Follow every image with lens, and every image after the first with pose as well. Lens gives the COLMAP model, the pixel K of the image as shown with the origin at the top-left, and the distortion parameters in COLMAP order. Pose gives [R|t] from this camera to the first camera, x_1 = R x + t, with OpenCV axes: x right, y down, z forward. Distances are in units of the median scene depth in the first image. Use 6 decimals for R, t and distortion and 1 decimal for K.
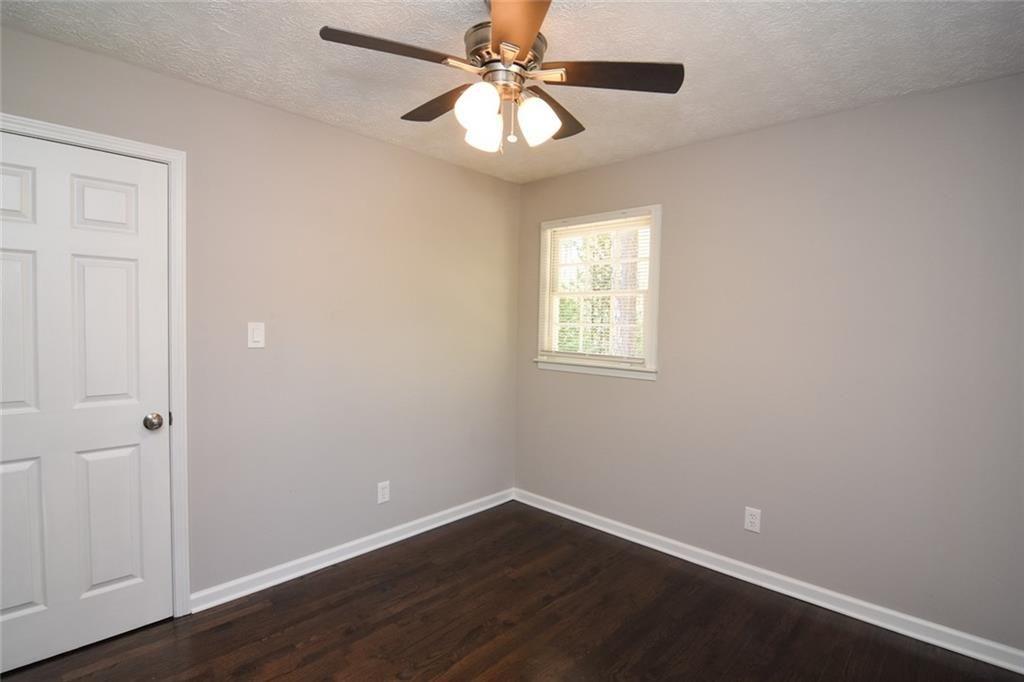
lens RADIAL K [[506.0, 0, 510.9], [0, 506.0, 342.6], [0, 0, 1]] dist [0.019231, -0.016061]
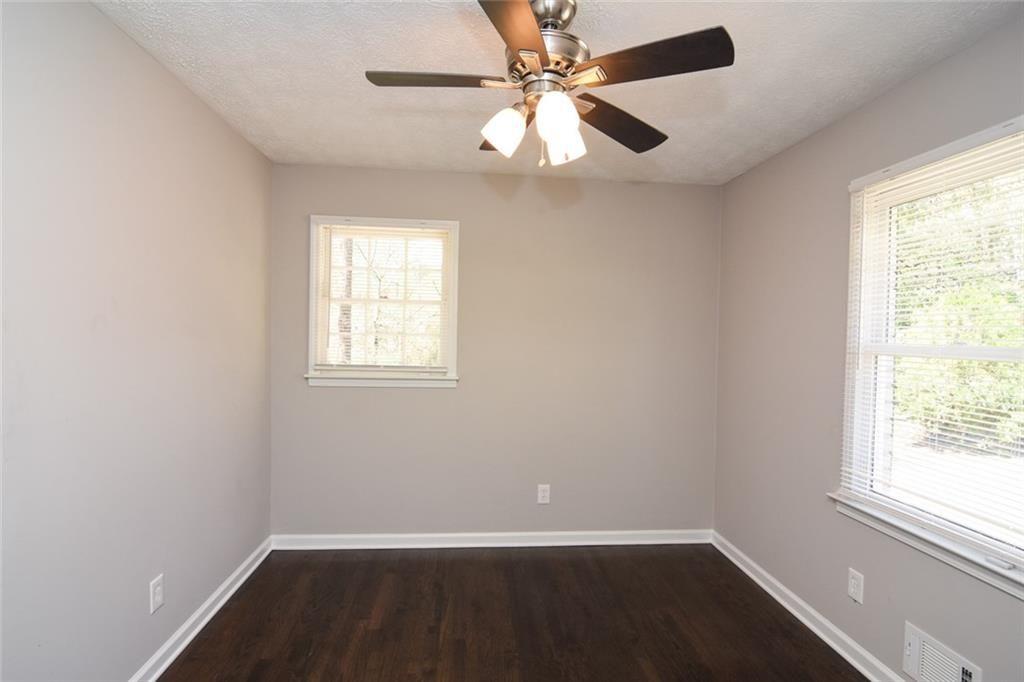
lens RADIAL K [[497.4, 0, 508.2], [0, 497.4, 342.5], [0, 0, 1]] dist [-0.001067, -0.014291]
pose [[0.667490, -0.013800, 0.744491, -0.401149], [0.025408, 0.999668, -0.004250, -0.011432], [-0.744185, 0.021753, 0.667620, 0.222836]]
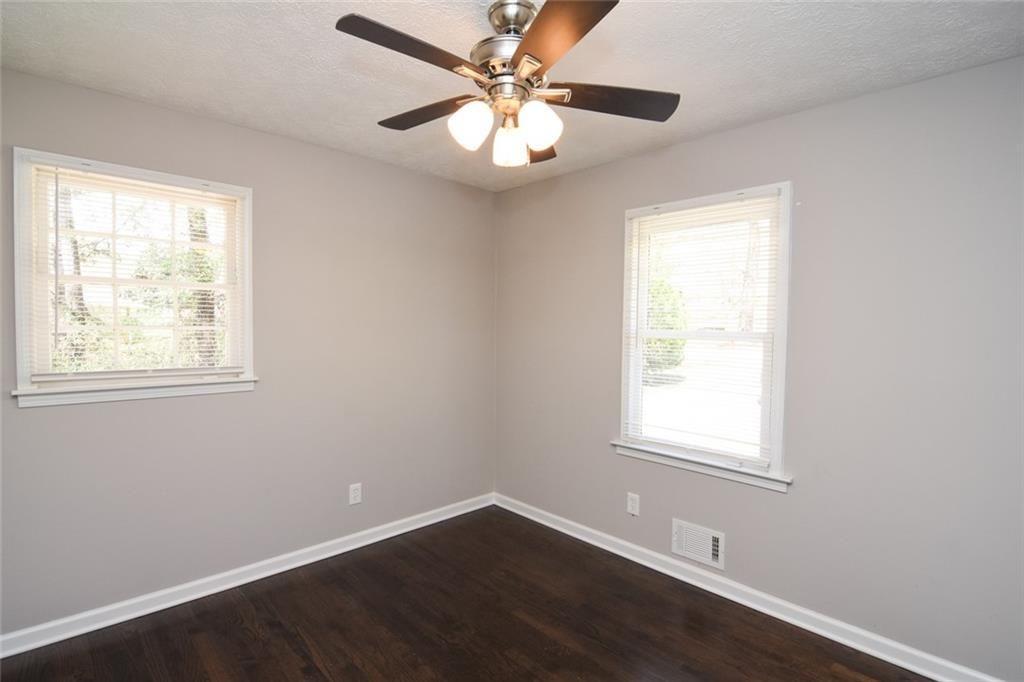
lens RADIAL K [[497.4, 0, 508.2], [0, 497.4, 342.5], [0, 0, 1]] dist [-0.001067, -0.014291]
pose [[0.058376, -0.050458, 0.997019, -0.527612], [0.037234, 0.998137, 0.048335, -0.031536], [-0.997600, 0.034302, 0.060146, 0.495034]]
